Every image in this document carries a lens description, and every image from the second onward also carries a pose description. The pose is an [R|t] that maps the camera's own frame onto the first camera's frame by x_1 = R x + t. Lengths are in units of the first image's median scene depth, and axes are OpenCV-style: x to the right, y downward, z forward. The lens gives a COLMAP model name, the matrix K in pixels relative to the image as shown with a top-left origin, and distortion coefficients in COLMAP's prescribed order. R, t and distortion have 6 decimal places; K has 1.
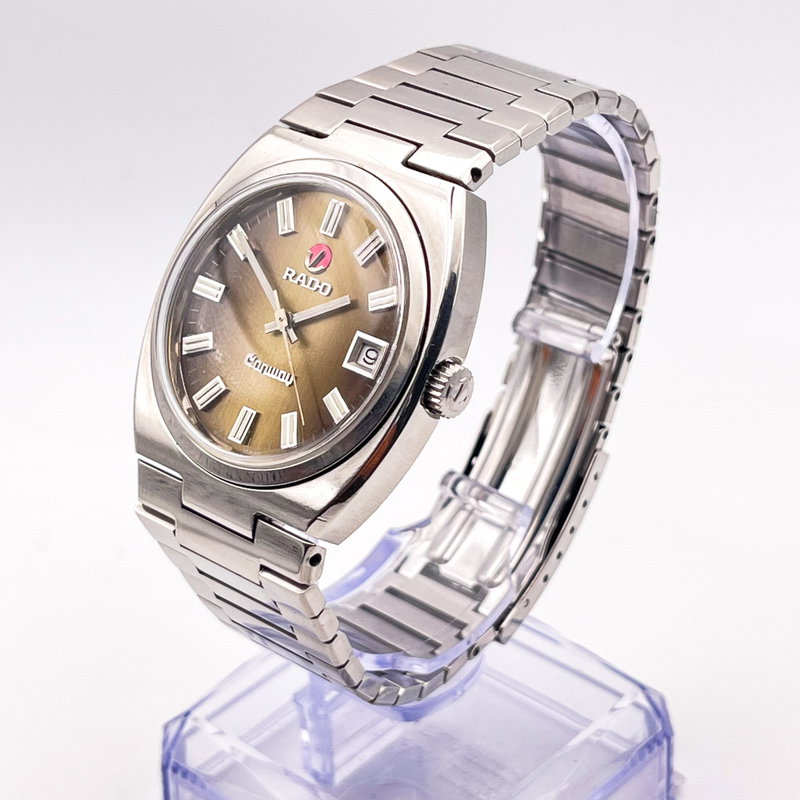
lens RADIAL K [[1935.4, 0, 400.0], [0, 1935.4, 400.0], [0, 0, 1]] dist [0.083882, -0.793818]
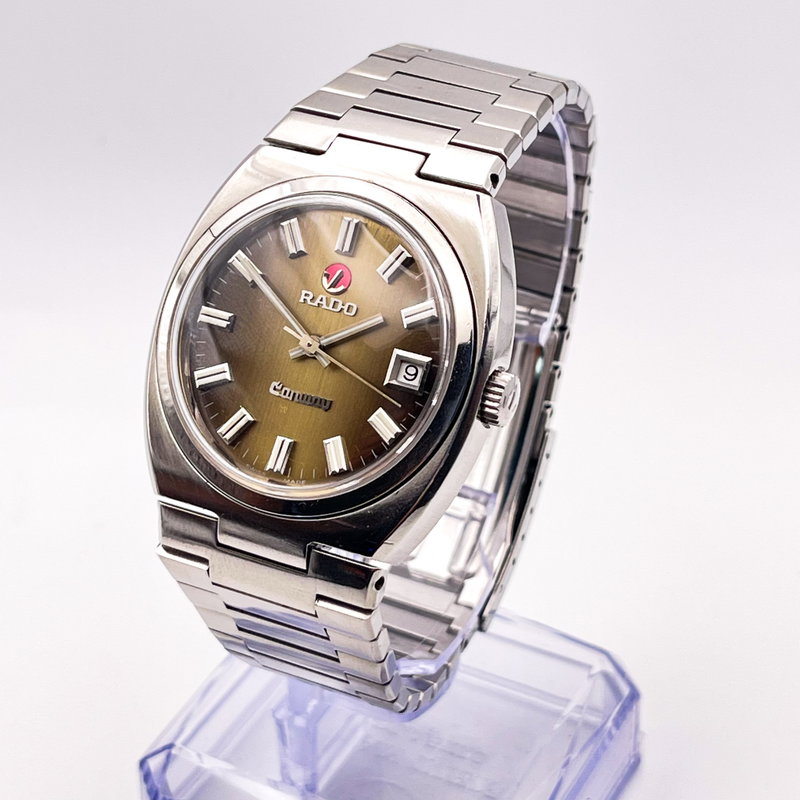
lens RADIAL K [[1935.4, 0, 400.0], [0, 1935.4, 400.0], [0, 0, 1]] dist [0.083882, -0.793818]
pose [[0.973573, -0.112389, 0.198805, -0.205026], [0.106336, 0.993489, 0.040898, -0.046576], [-0.202107, -0.018677, 0.979185, 0.027903]]
